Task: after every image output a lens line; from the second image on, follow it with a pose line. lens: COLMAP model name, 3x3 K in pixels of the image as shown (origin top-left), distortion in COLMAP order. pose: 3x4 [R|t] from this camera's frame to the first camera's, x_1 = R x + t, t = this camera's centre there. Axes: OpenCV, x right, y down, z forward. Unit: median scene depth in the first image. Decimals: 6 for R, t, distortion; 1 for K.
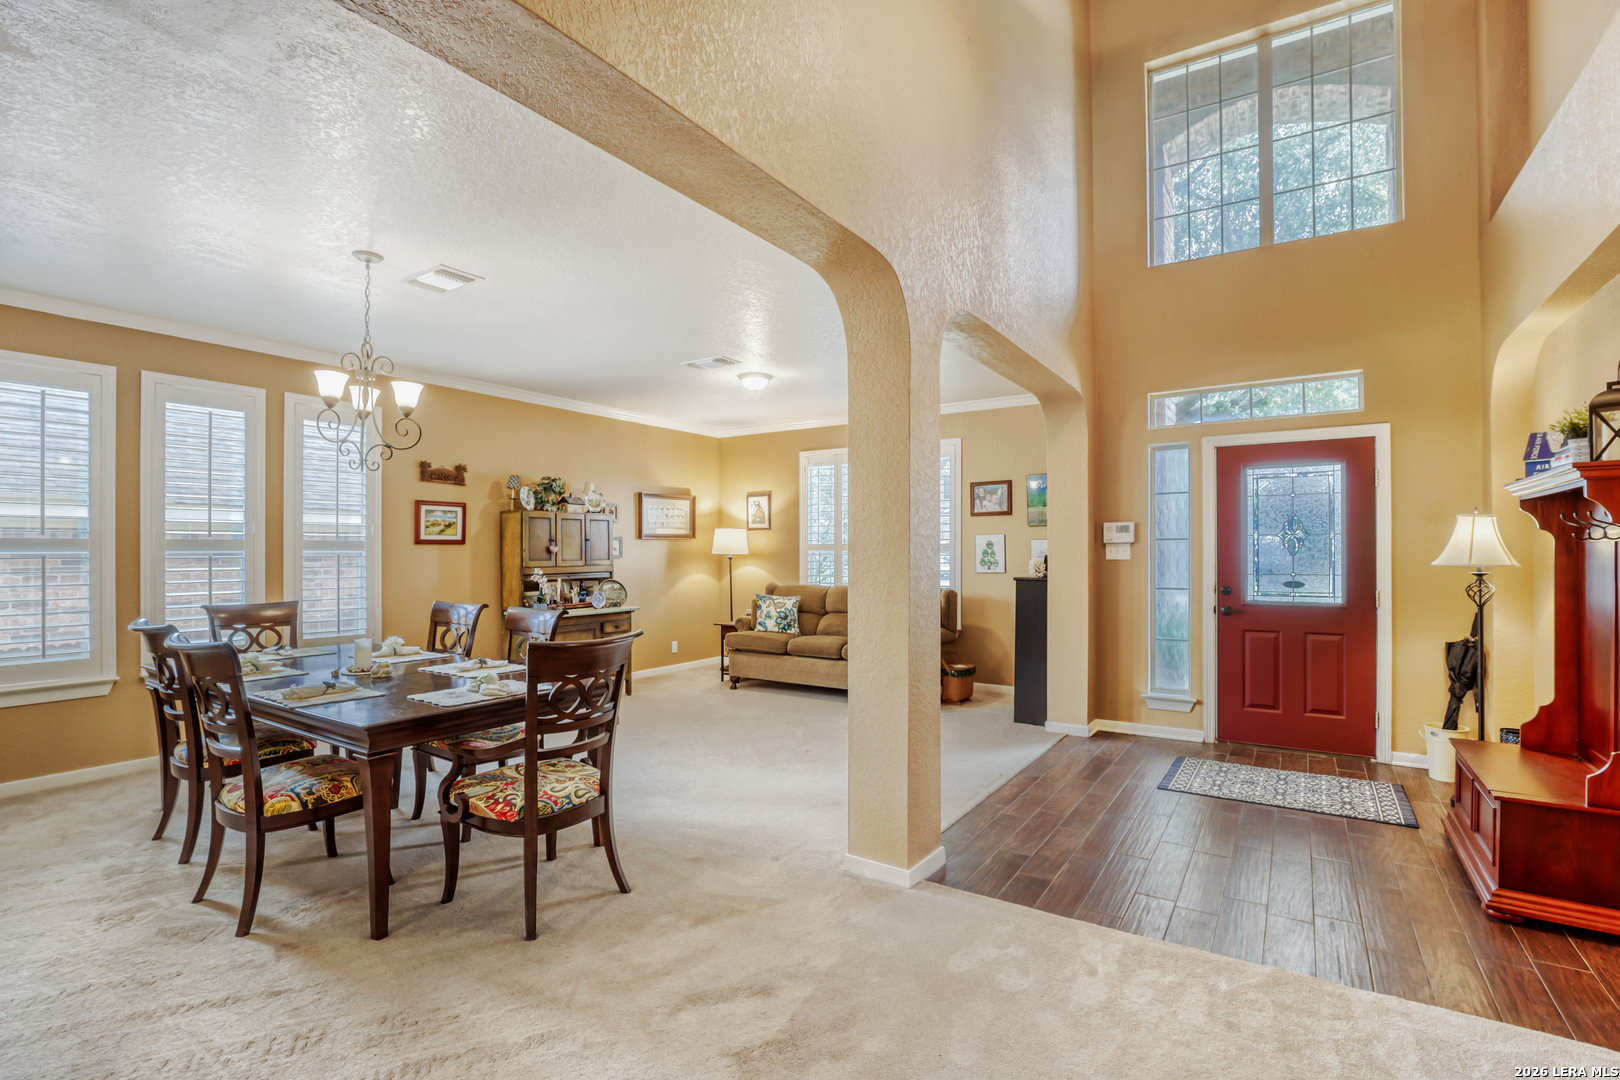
lens RADIAL K [[742.2, 0, 808.0], [0, 742.2, 548.3], [0, 0, 1]] dist [-0.002931, -0.000329]
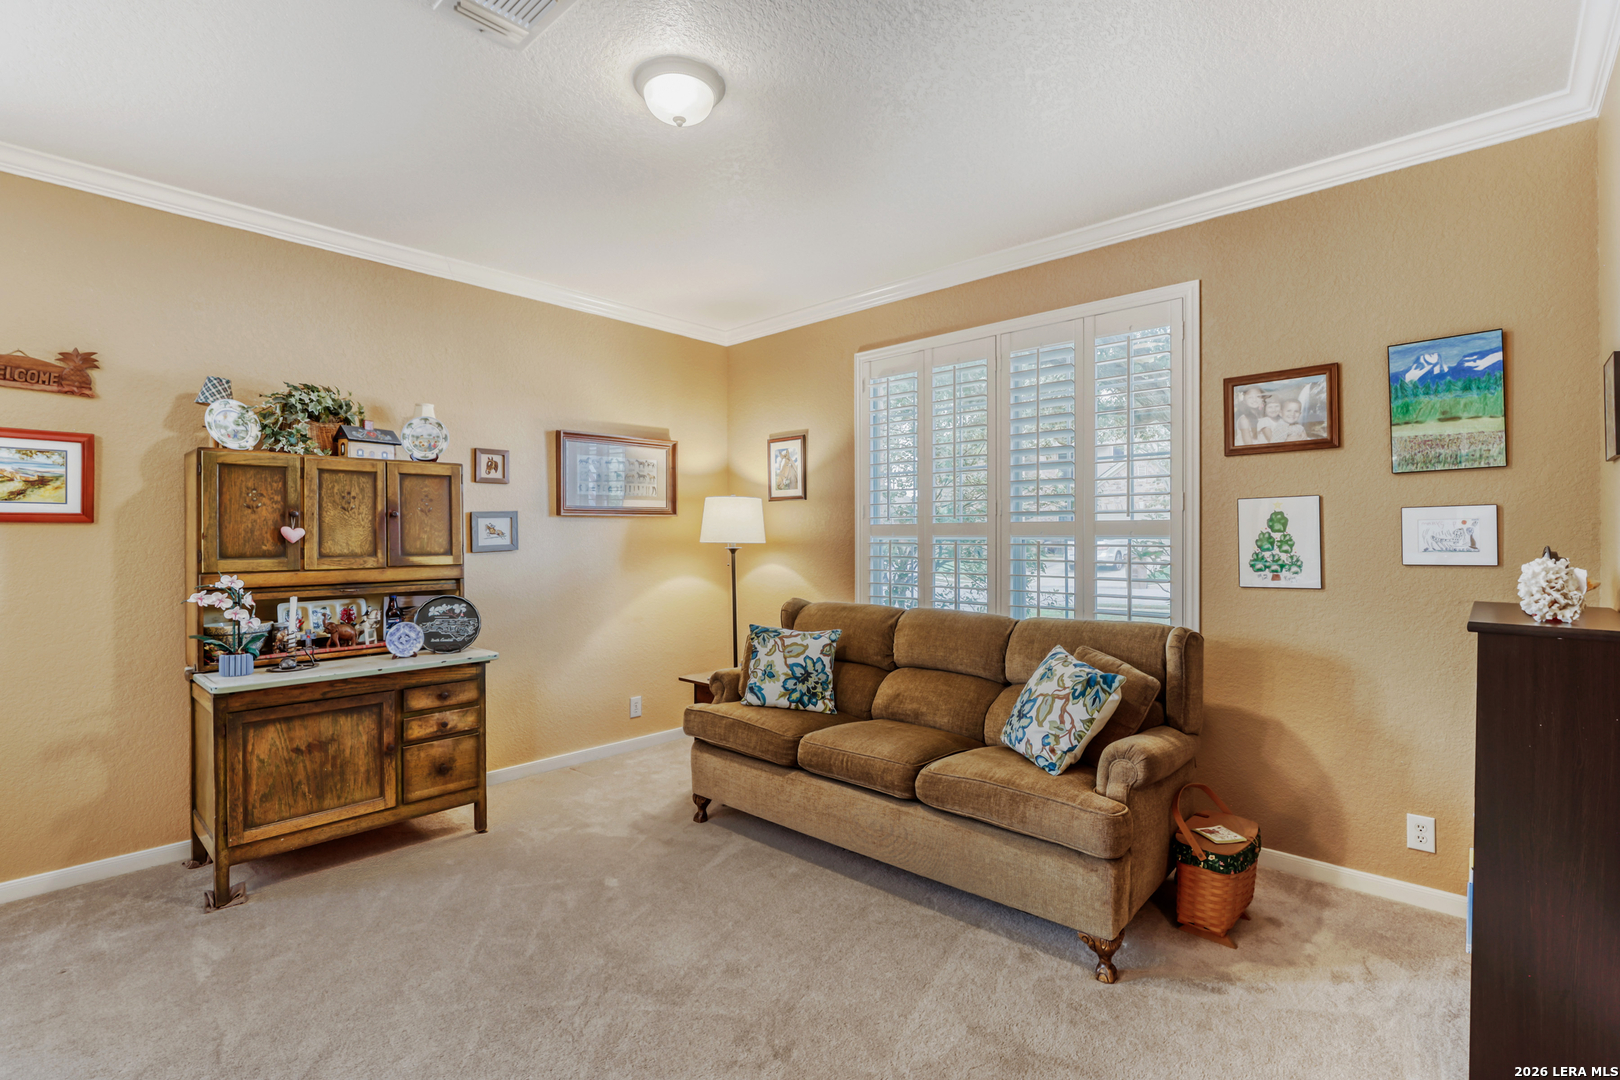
lens RADIAL K [[742.2, 0, 812.5], [0, 742.2, 540.9], [0, 0, 1]] dist [-0.002931, -0.000329]
pose [[0.987697, -0.000916, -0.156377, 0.048695], [0.001767, 0.999984, 0.005305, 0.003543], [0.156370, -0.005517, 0.987683, 0.533404]]
